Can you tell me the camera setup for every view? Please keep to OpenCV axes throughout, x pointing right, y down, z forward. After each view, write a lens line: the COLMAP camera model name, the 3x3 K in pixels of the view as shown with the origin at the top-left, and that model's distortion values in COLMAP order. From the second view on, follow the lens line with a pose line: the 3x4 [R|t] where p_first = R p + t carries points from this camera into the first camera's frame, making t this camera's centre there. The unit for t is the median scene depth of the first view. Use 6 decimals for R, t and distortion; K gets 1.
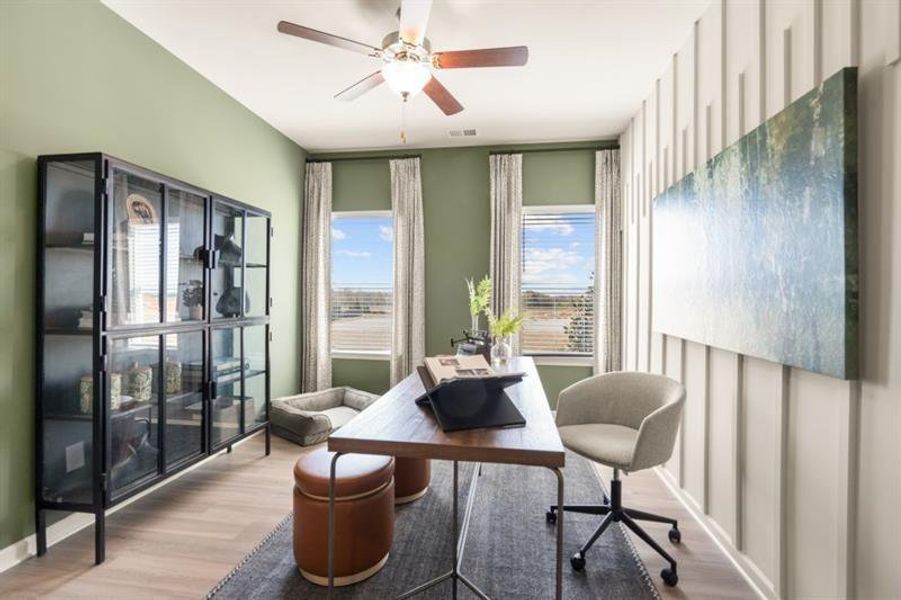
lens RADIAL K [[461.2, 0, 449.3], [0, 461.2, 297.1], [0, 0, 1]] dist [0.001120, -0.000727]
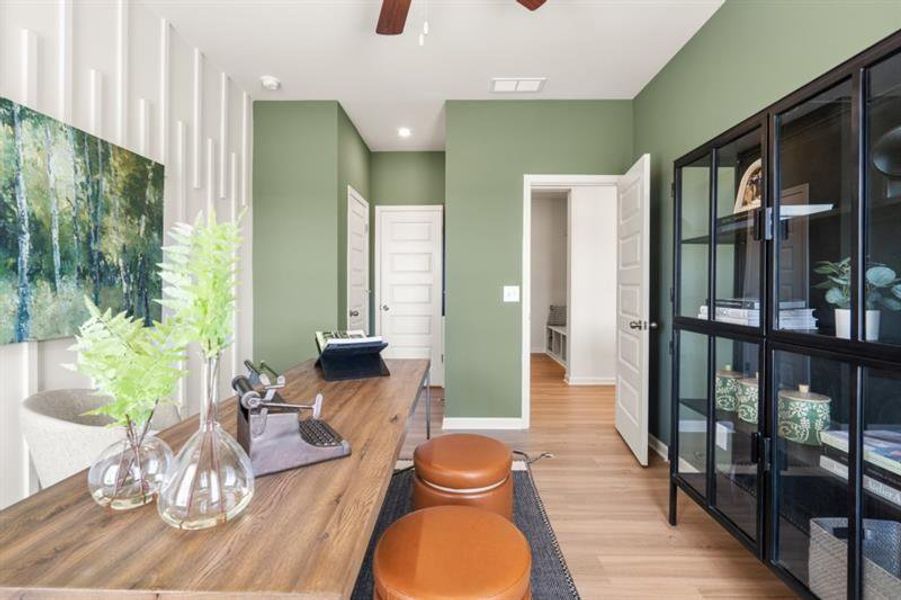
lens RADIAL K [[461.2, 0, 449.0], [0, 461.2, 293.2], [0, 0, 1]] dist [0.001120, -0.000727]
pose [[-0.994255, -0.010286, -0.106542, -0.113466], [-0.011652, 0.999858, 0.012208, 0.004865], [0.106401, 0.013379, -0.994233, 2.490870]]
